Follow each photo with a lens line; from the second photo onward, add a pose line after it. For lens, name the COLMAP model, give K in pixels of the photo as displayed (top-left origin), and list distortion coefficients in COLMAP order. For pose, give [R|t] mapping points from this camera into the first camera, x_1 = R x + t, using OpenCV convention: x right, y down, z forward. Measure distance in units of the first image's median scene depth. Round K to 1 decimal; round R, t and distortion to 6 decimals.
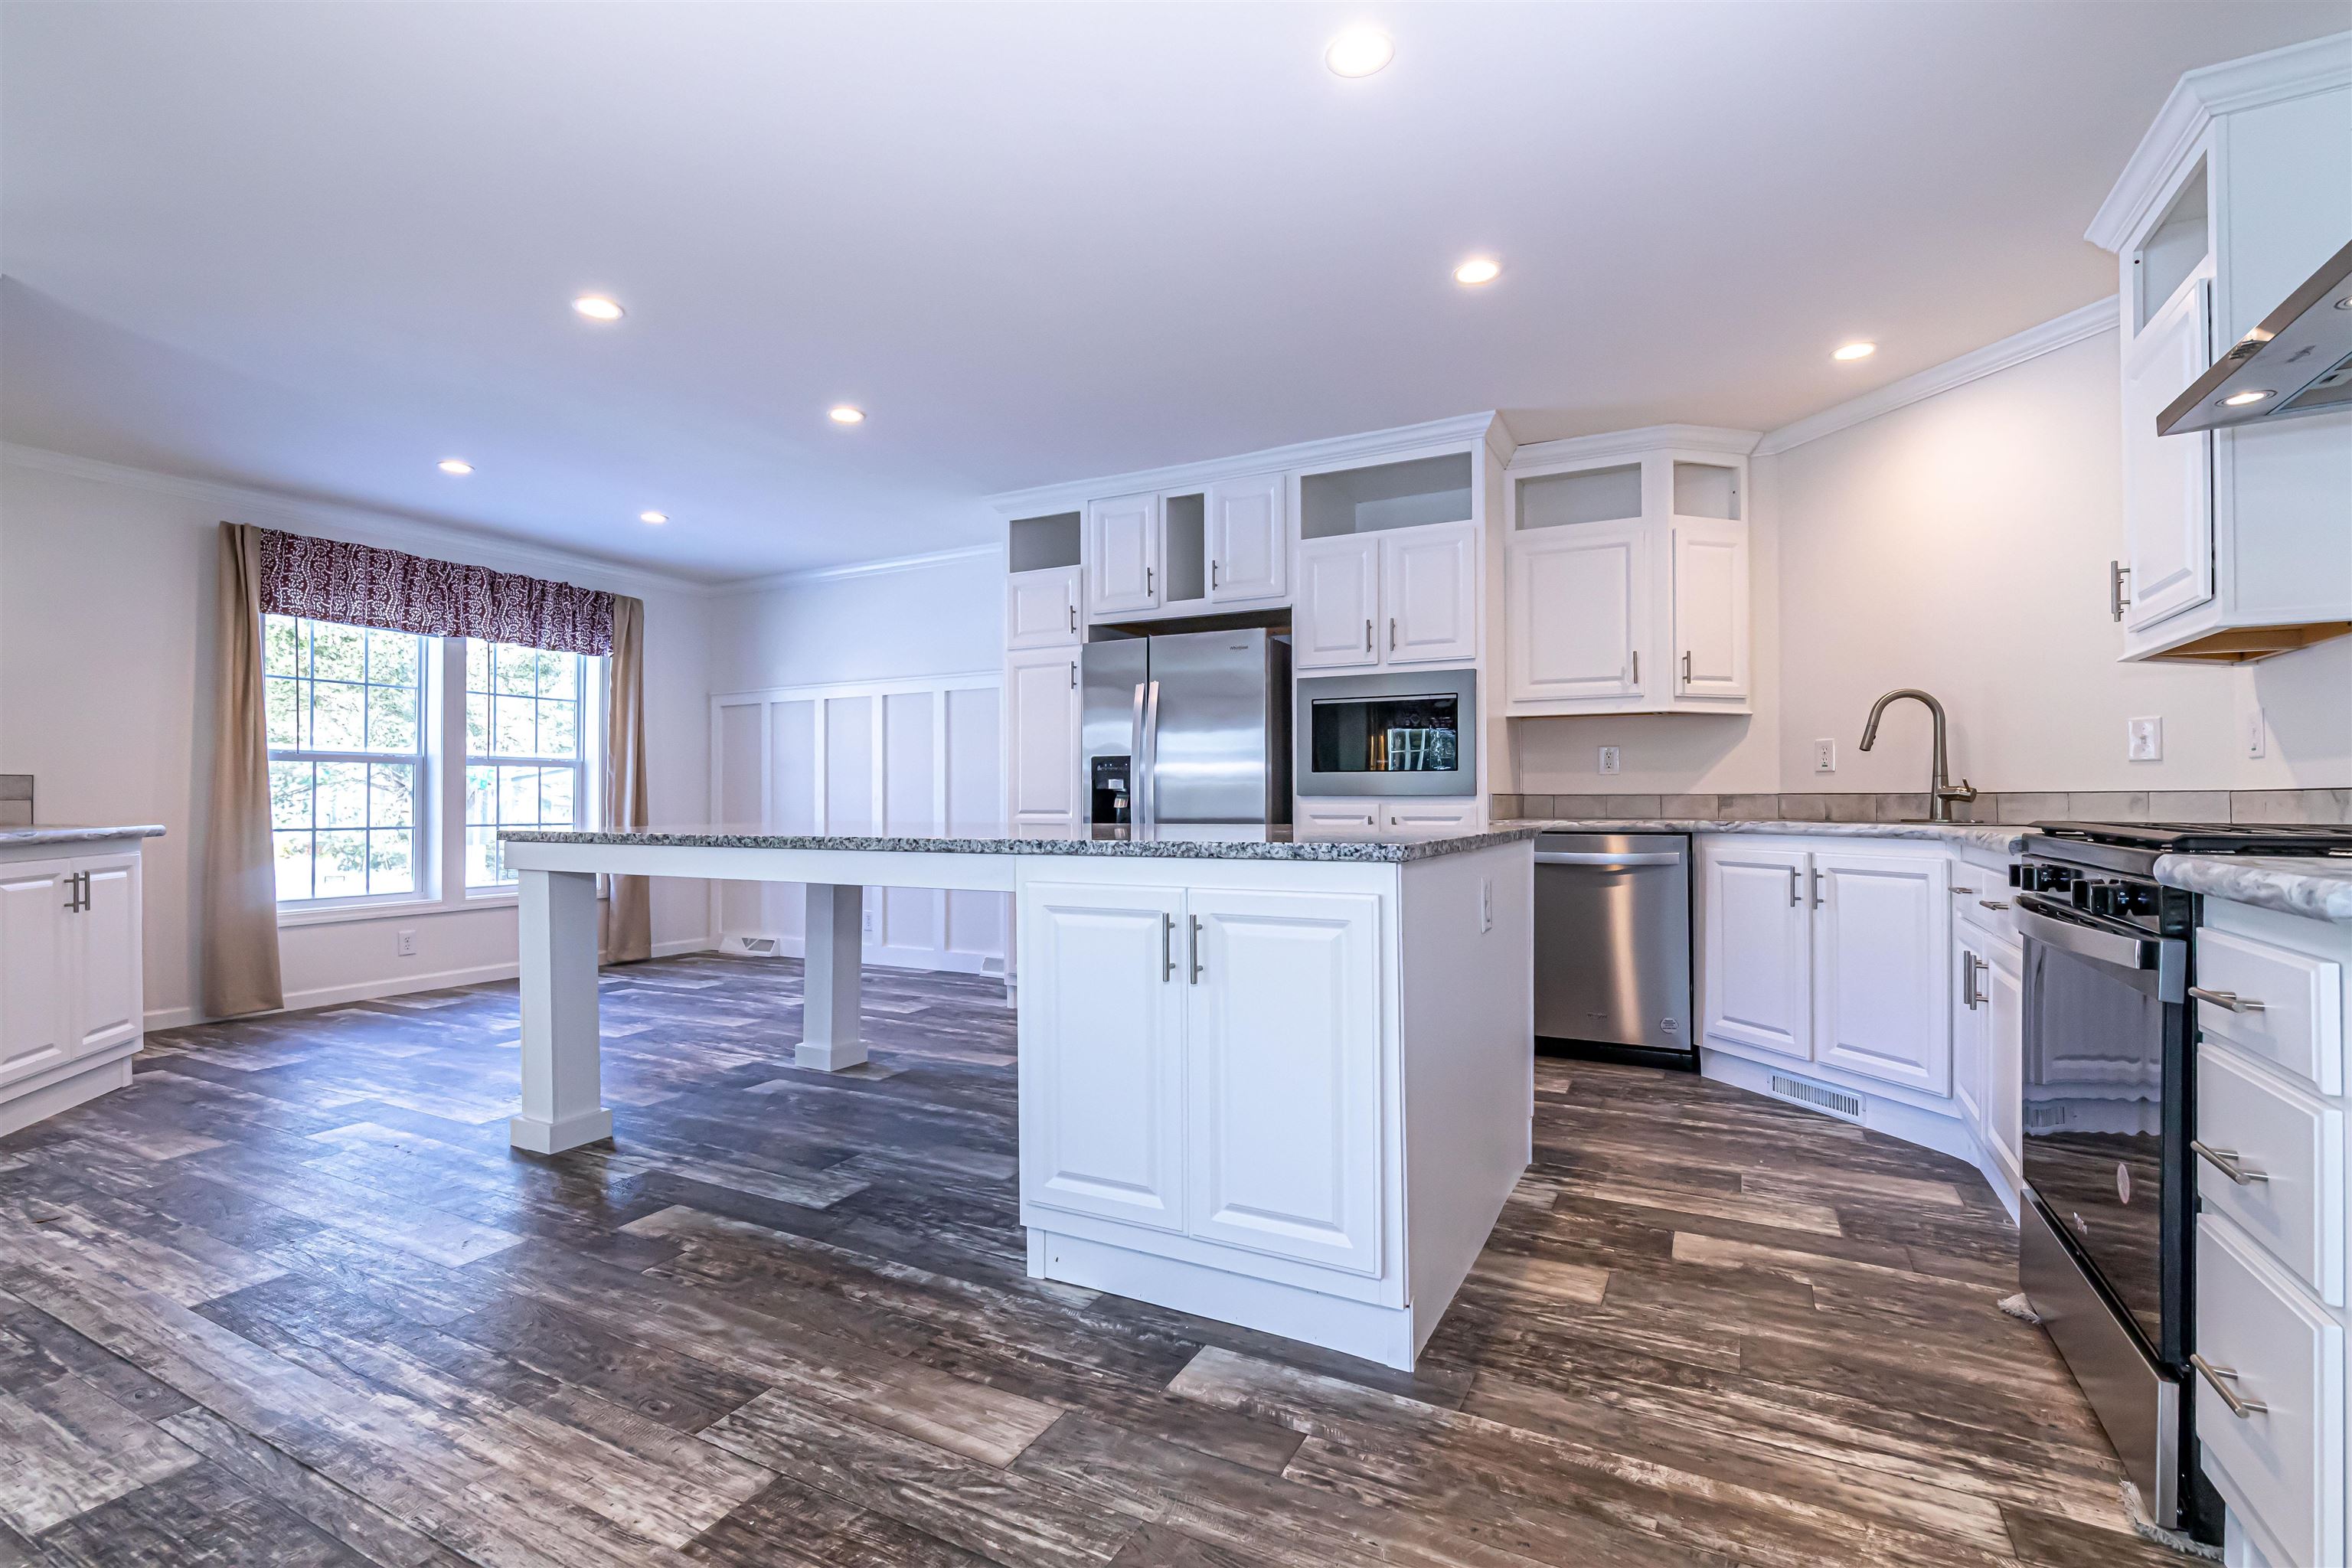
lens RADIAL K [[1033.7, 0, 1234.3], [0, 1033.7, 793.8], [0, 0, 1]] dist [0.001406, -0.000174]
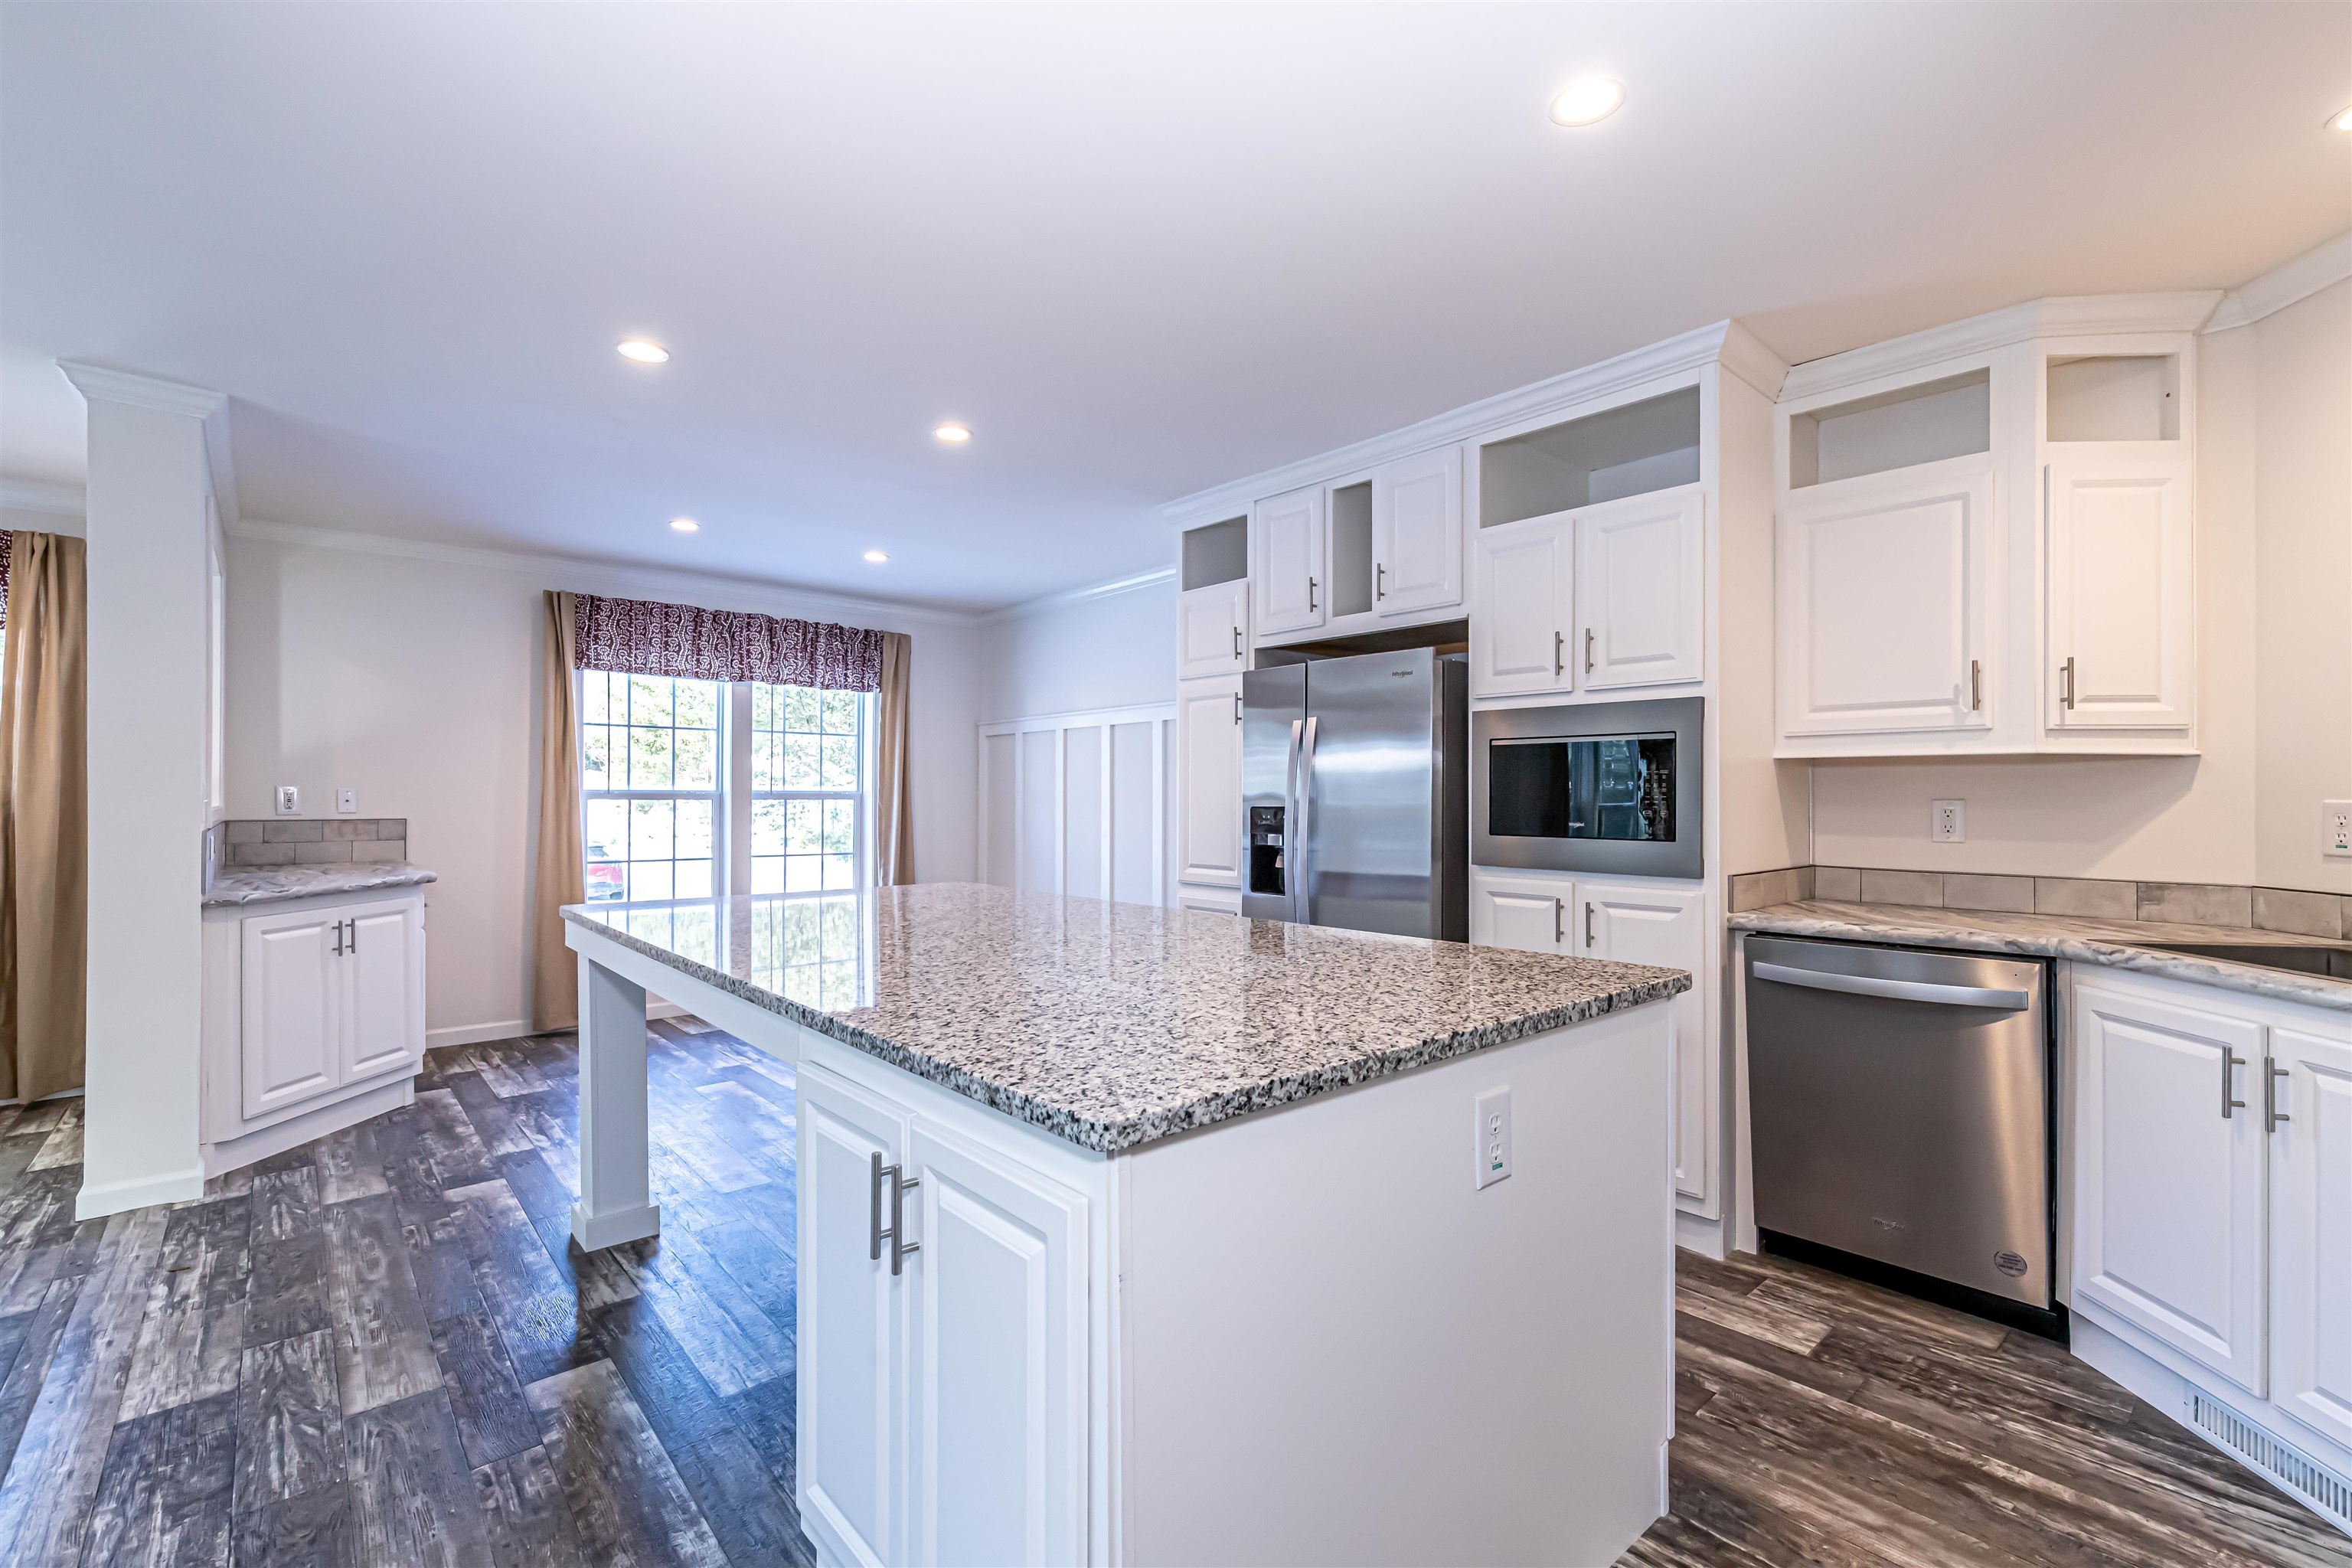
lens RADIAL K [[1069.2, 0, 1256.6], [0, 1069.2, 801.2], [0, 0, 1]] dist [0.001371, 0.000379]
pose [[0.942181, 0.001460, -0.335102, 0.173007], [0.000737, 0.999979, 0.006428, -0.049817], [0.335104, -0.006304, 0.942160, 0.198830]]
